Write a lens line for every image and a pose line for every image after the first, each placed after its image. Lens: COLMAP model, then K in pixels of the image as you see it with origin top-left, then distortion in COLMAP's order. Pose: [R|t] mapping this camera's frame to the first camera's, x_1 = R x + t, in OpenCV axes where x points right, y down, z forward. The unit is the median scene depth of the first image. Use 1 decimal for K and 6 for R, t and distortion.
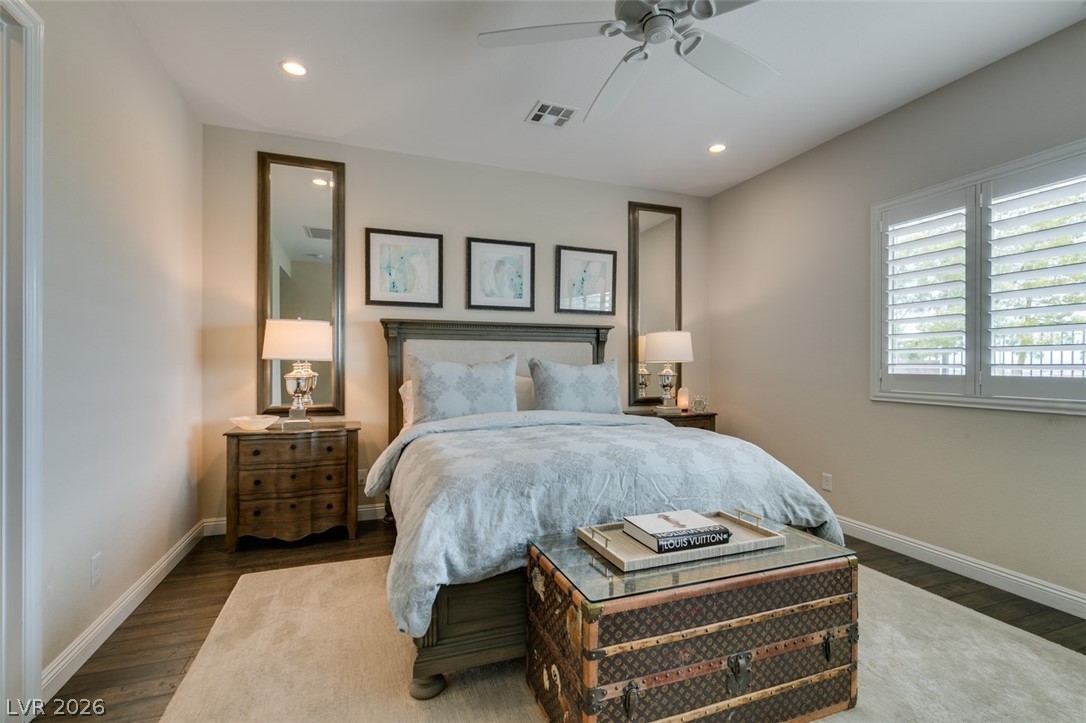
lens RADIAL K [[479.4, 0, 541.2], [0, 479.4, 364.4], [0, 0, 1]] dist [0.000961, -0.000745]
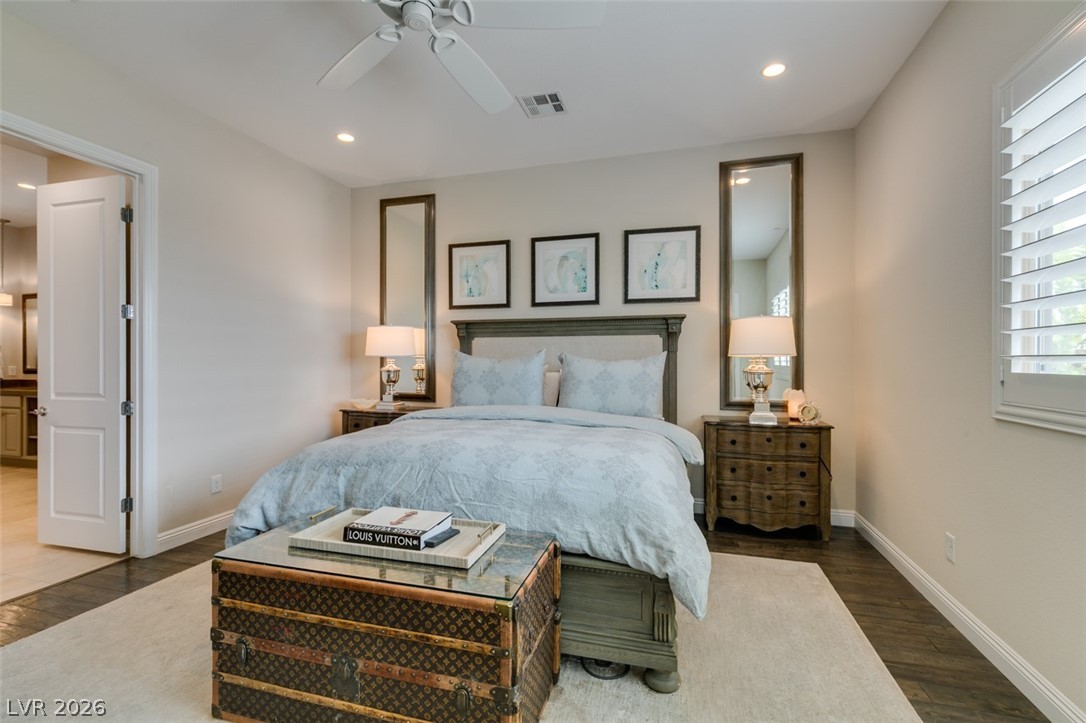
lens RADIAL K [[479.4, 0, 540.5], [0, 479.4, 360.4], [0, 0, 1]] dist [0.000961, -0.000745]
pose [[0.807384, -0.002872, -0.590020, 0.573409], [0.002239, 0.999996, -0.001803, 0.004021], [0.590022, 0.000135, 0.807387, 0.199675]]
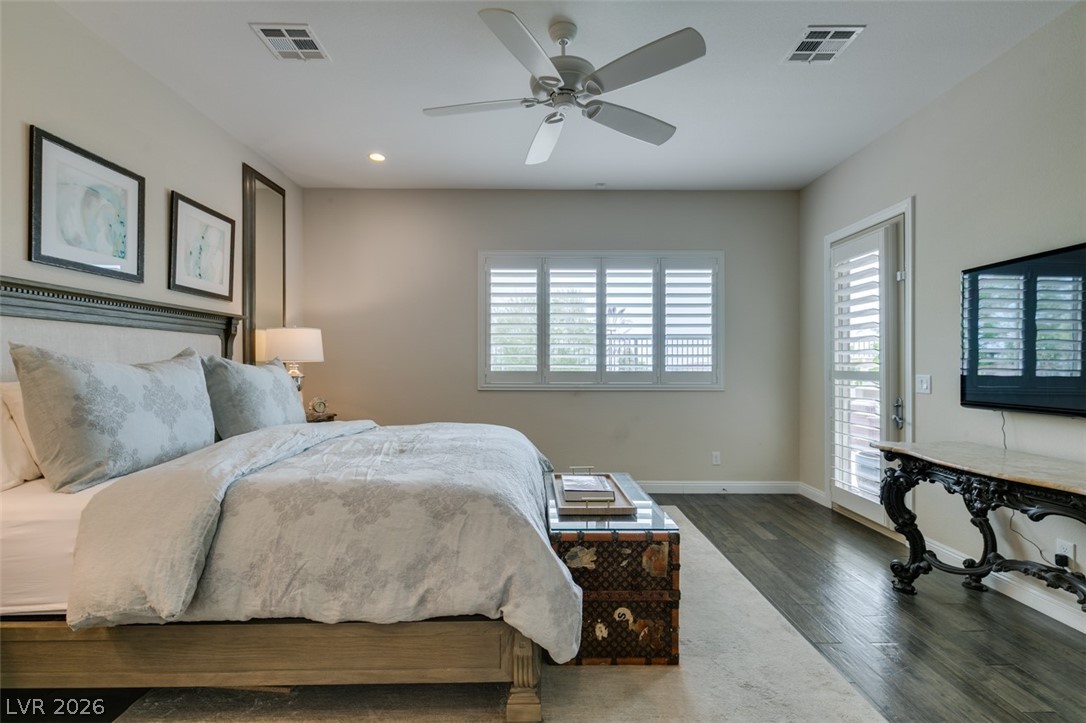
lens RADIAL K [[479.4, 0, 532.4], [0, 479.4, 364.7], [0, 0, 1]] dist [0.000961, -0.000745]
pose [[0.350619, -0.001311, 0.936517, -0.549959], [-0.000942, 0.999998, 0.001753, -0.002013], [-0.936518, -0.001497, 0.350618, 0.353609]]
